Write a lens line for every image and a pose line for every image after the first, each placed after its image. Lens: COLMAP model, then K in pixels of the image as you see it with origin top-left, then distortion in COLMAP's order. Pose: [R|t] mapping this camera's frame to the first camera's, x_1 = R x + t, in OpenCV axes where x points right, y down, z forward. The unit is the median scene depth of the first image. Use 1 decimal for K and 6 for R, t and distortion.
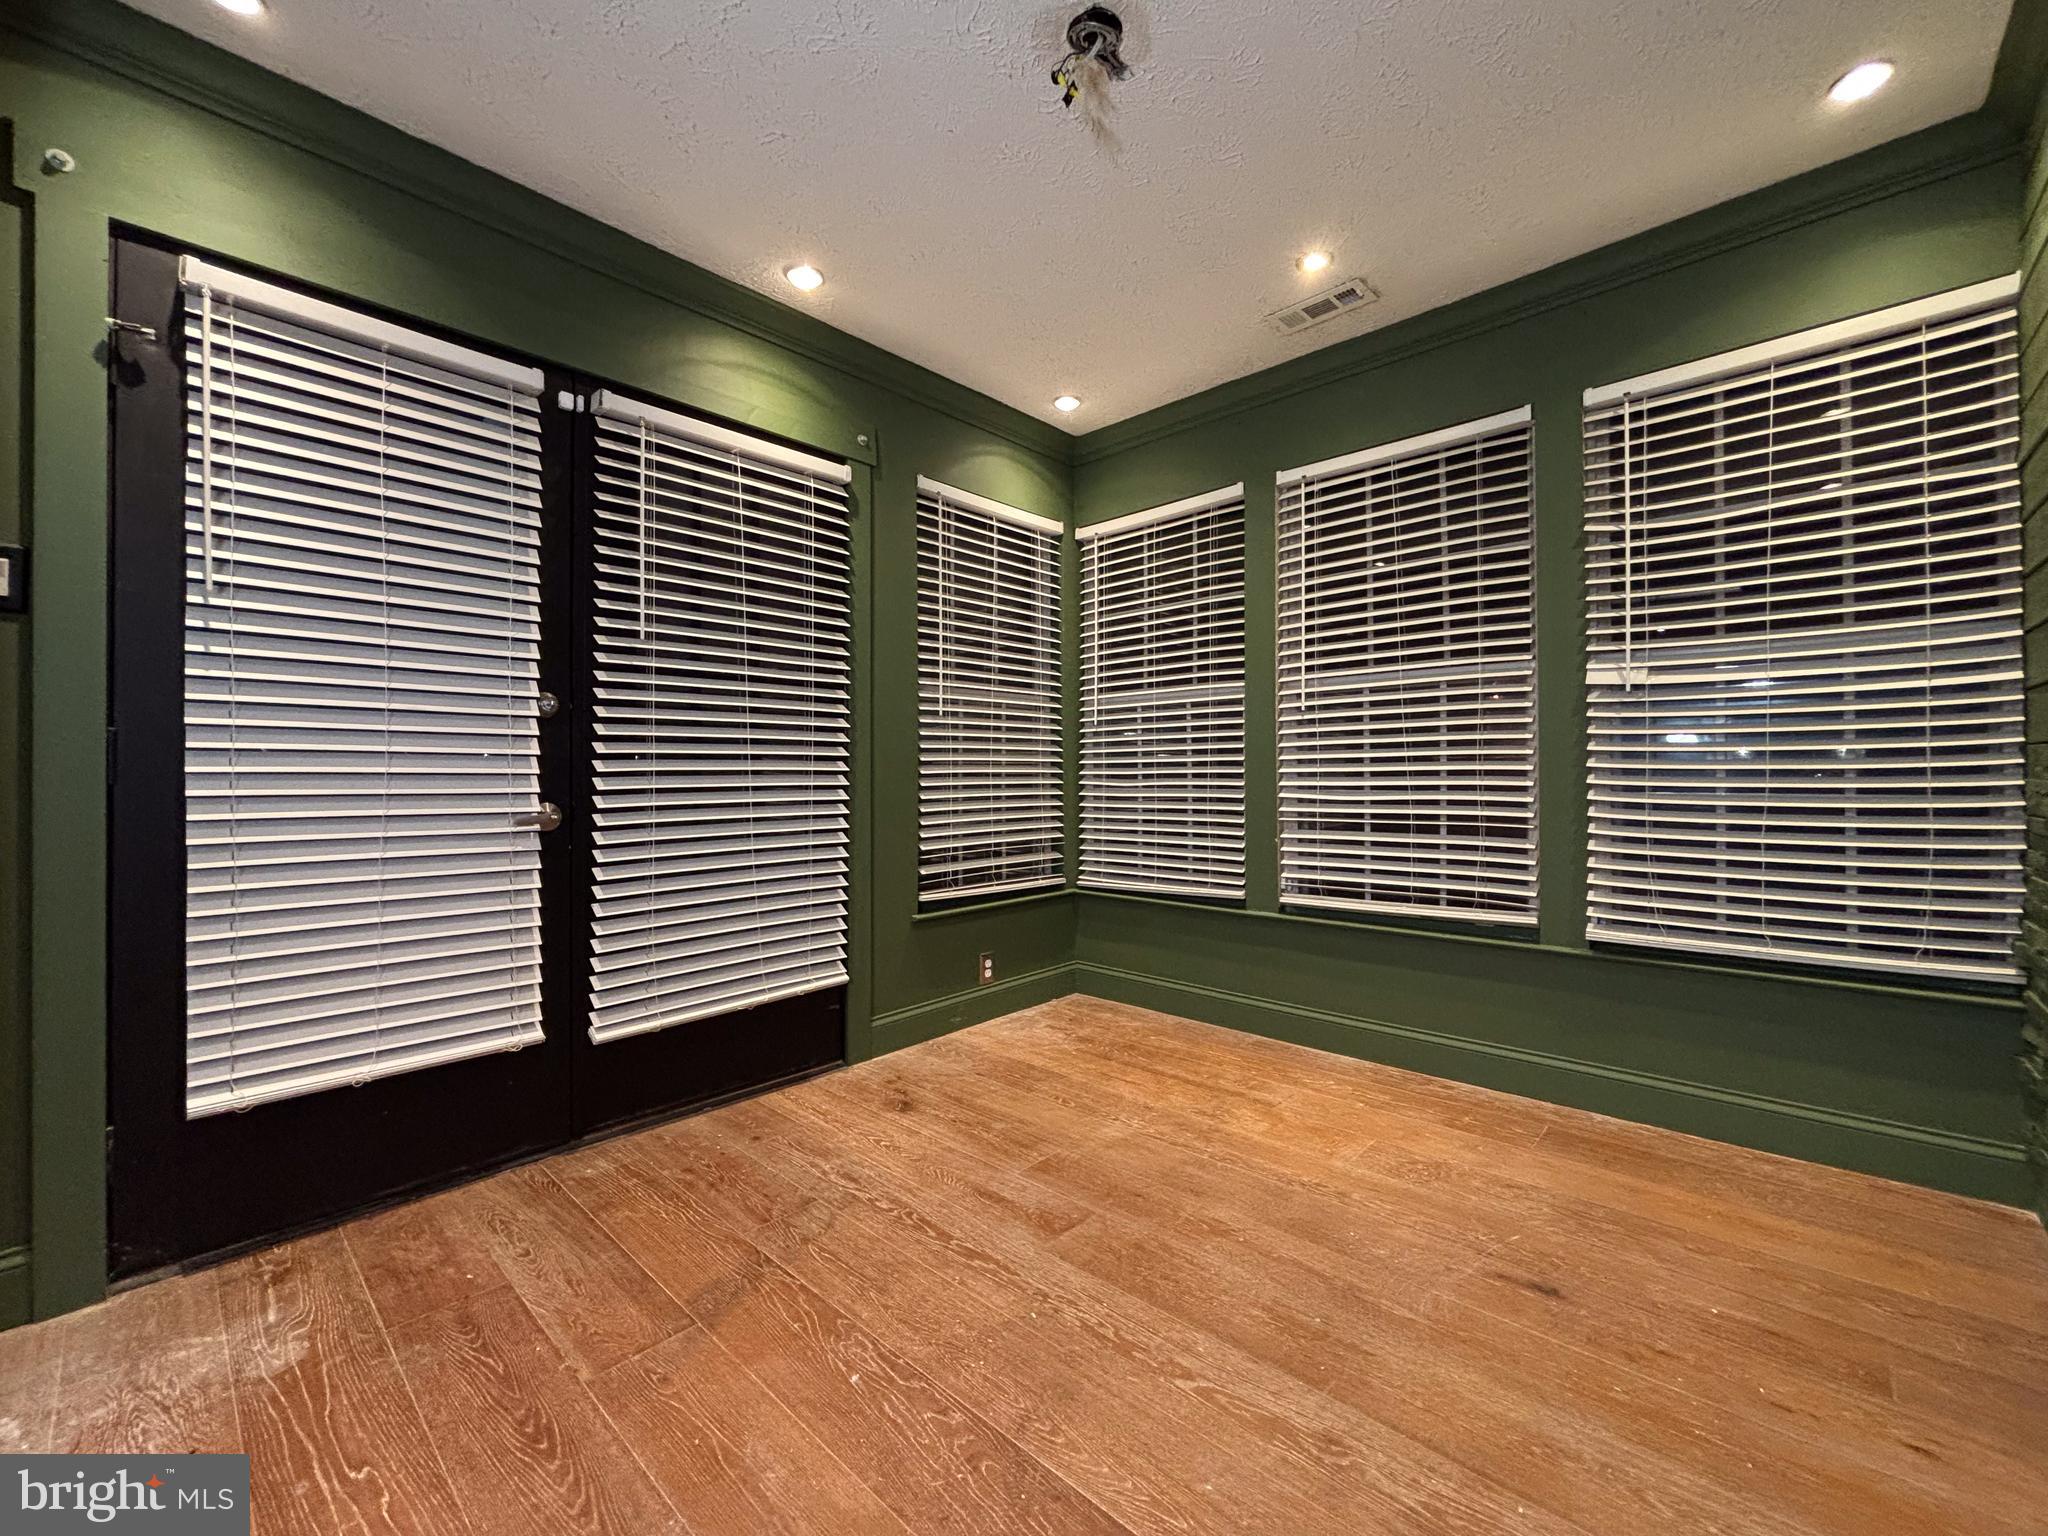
lens RADIAL K [[827.5, 0, 1019.5], [0, 827.5, 761.0], [0, 0, 1]] dist [0.006753, -0.001758]
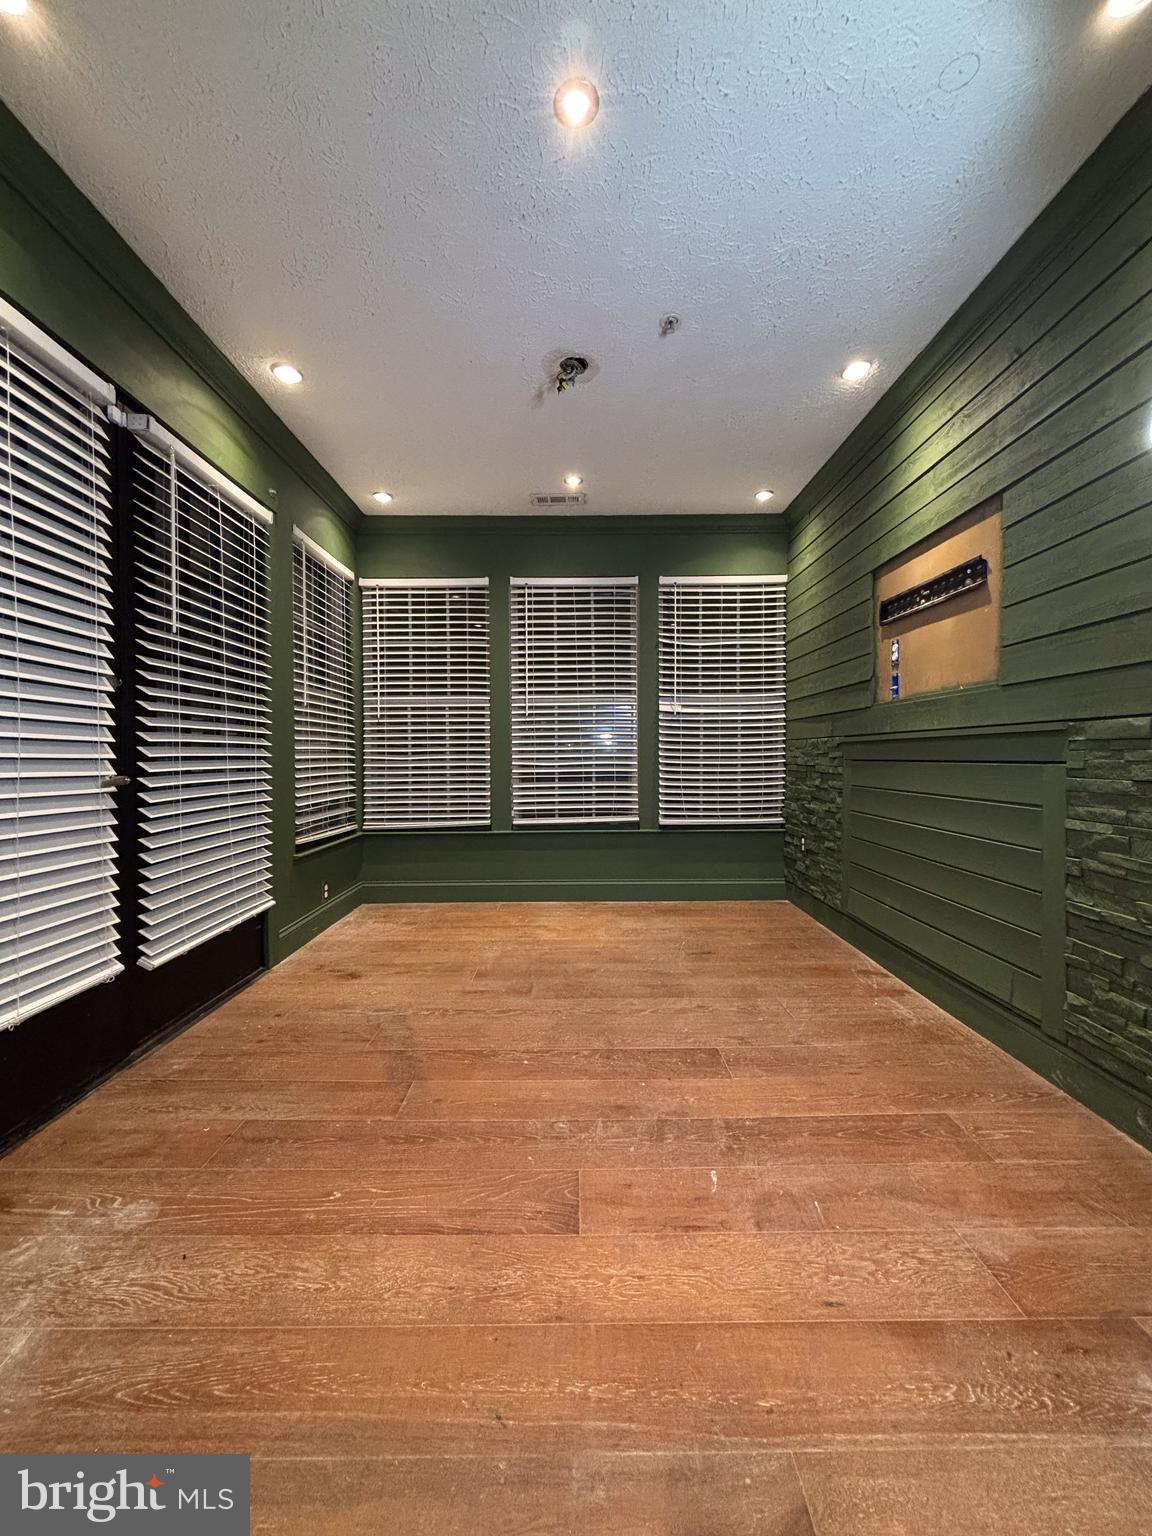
lens RADIAL K [[620.6, 0, 567.3], [0, 620.6, 768.0], [0, 0, 1]] dist [0.006753, -0.001758]
pose [[0.731440, -0.010836, 0.681820, -0.650156], [-0.008338, 0.999657, 0.024832, 0.022696], [-0.681855, -0.023848, 0.731098, -0.051074]]
